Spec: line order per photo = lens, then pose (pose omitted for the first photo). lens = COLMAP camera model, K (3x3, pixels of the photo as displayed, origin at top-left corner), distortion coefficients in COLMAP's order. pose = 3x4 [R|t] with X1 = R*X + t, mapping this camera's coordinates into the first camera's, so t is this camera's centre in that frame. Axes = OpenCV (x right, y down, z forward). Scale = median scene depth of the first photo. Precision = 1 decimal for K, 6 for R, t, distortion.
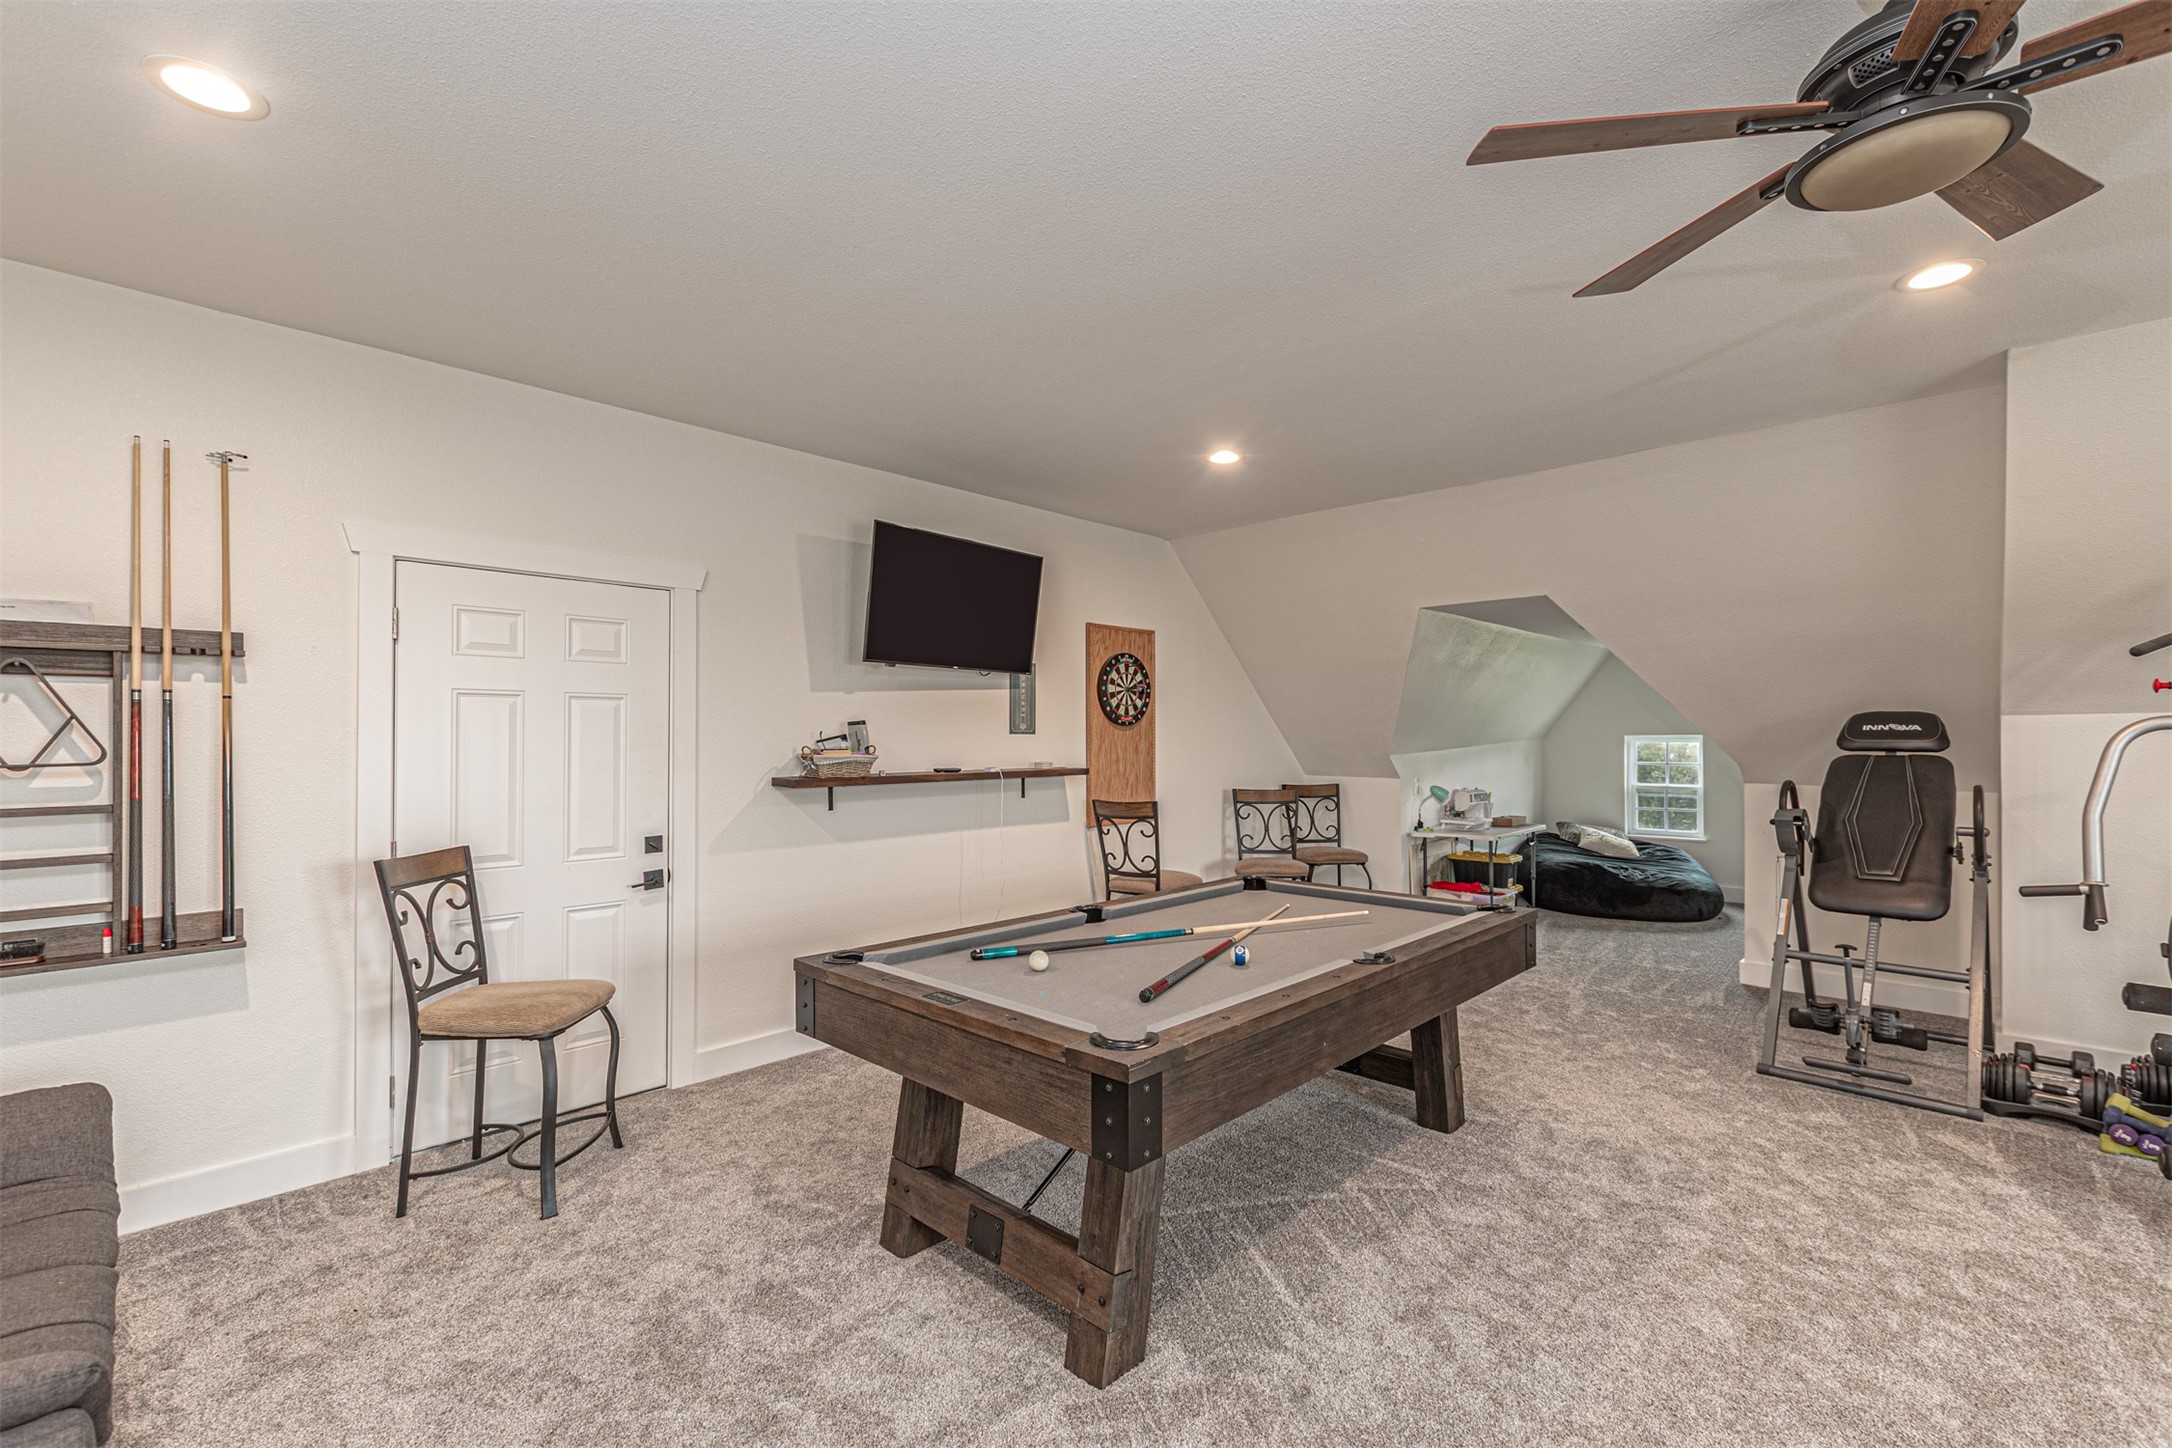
lens RADIAL K [[952.4, 0, 1099.0], [0, 952.4, 716.5], [0, 0, 1]] dist [-0.004582, -0.000037]
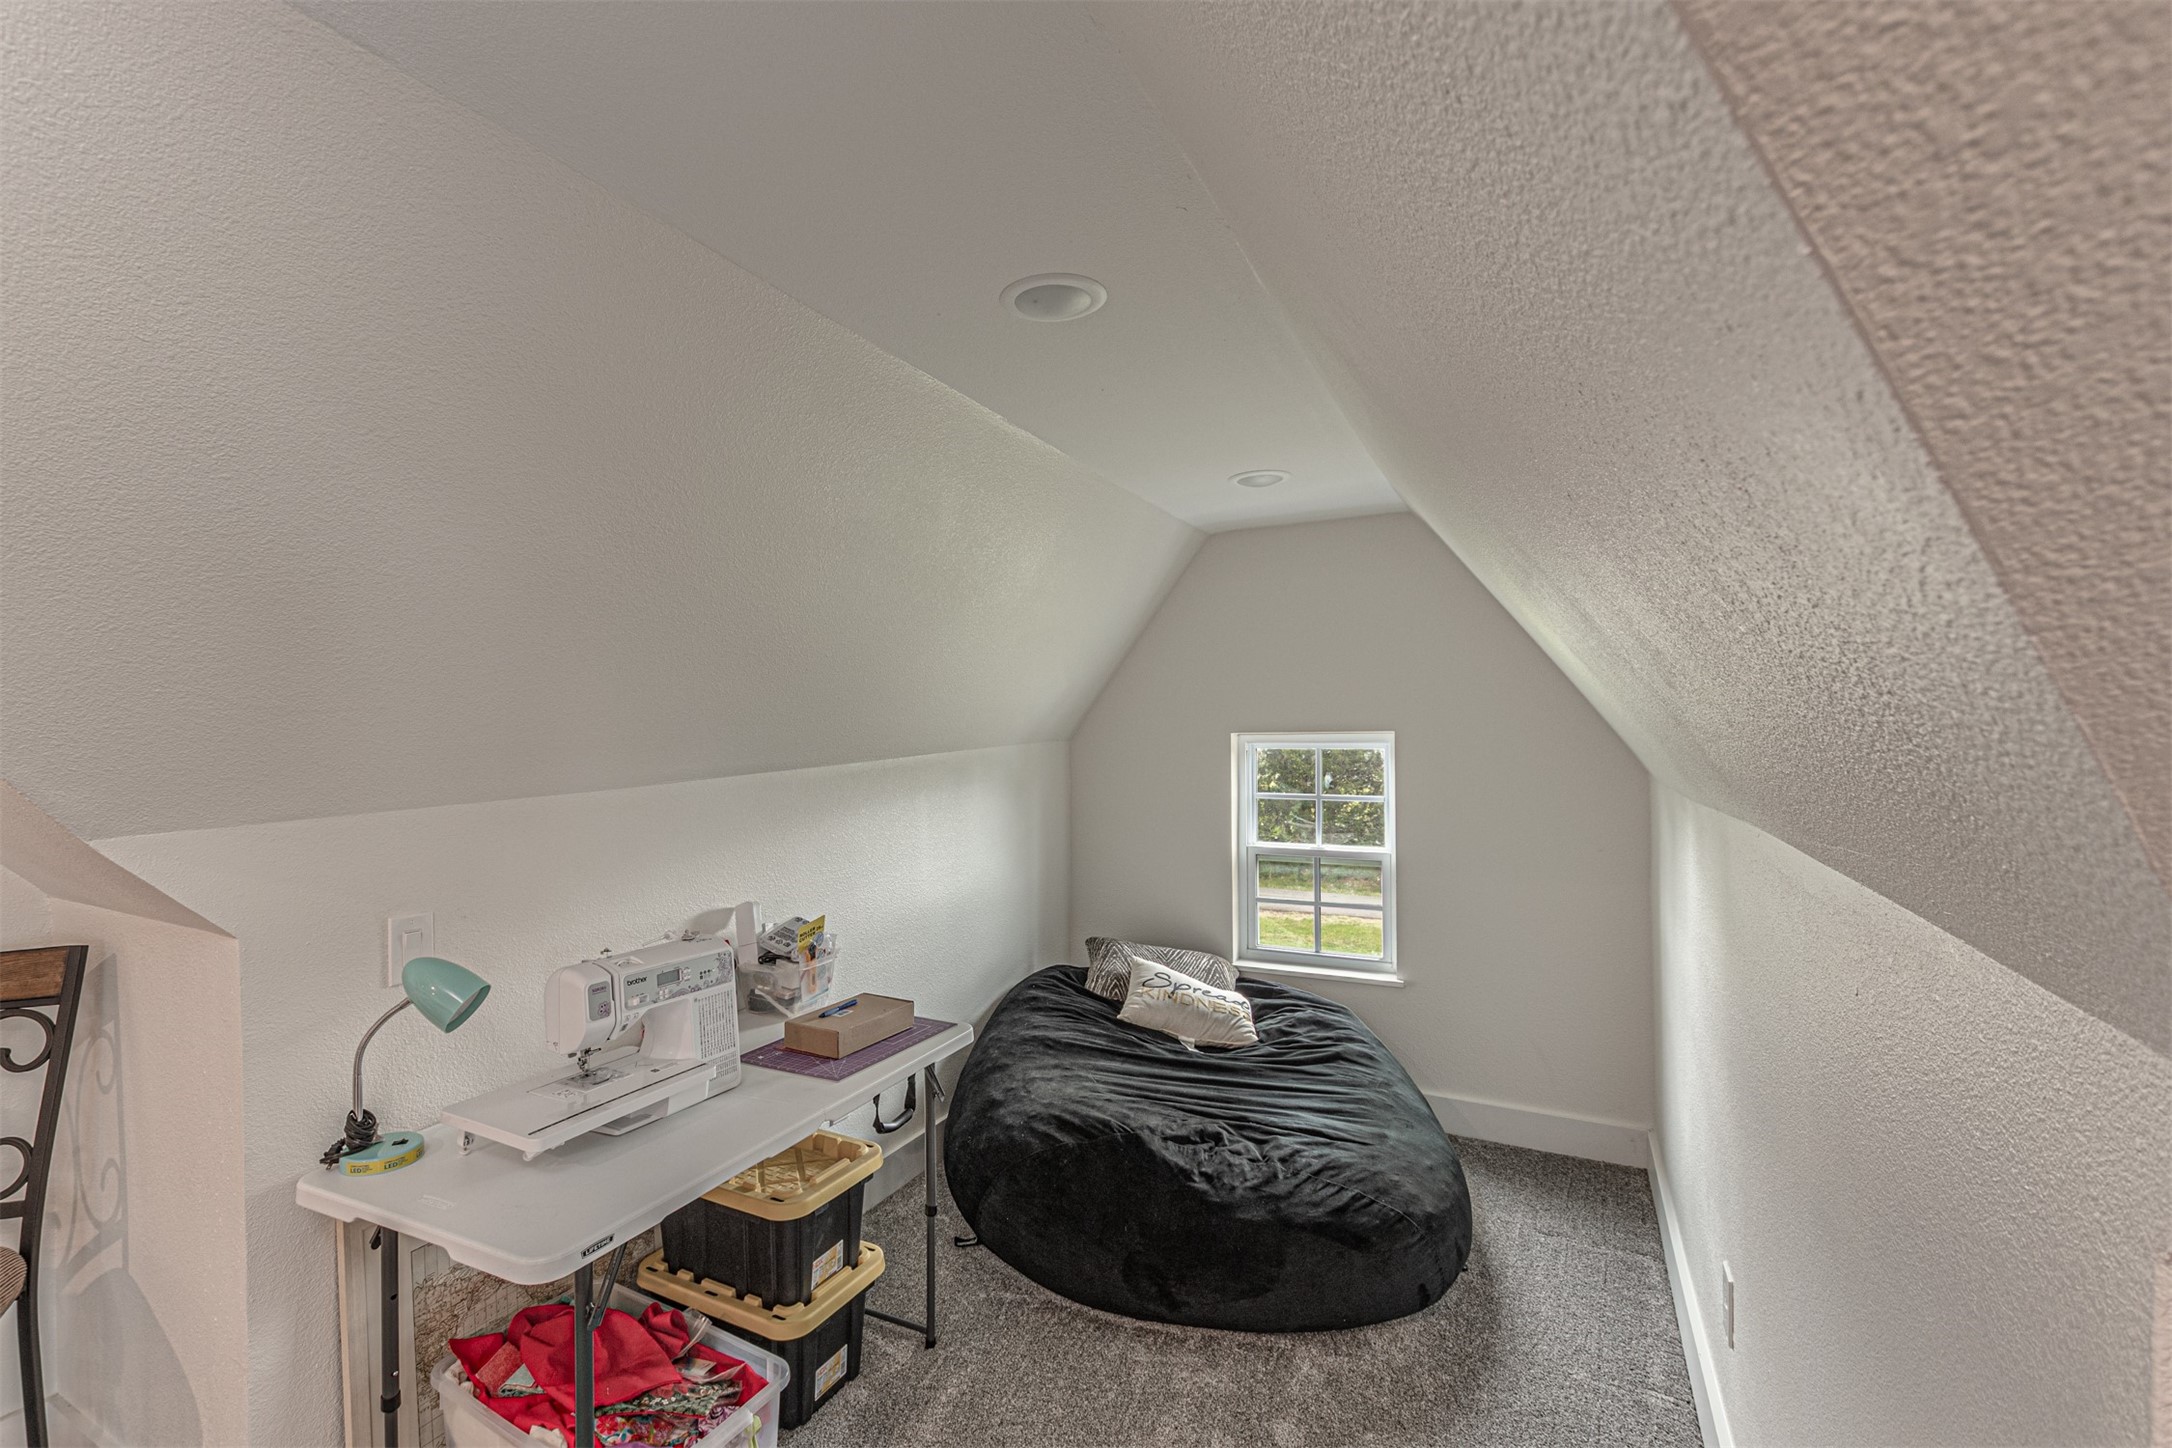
lens RADIAL K [[952.4, 0, 1082.0], [0, 952.4, 736.1], [0, 0, 1]] dist [-0.004582, -0.000037]
pose [[0.951028, -0.005566, 0.309055, 0.367304], [-0.000594, 0.999803, 0.019833, 0.013712], [-0.309104, -0.019045, 0.950837, 0.631601]]
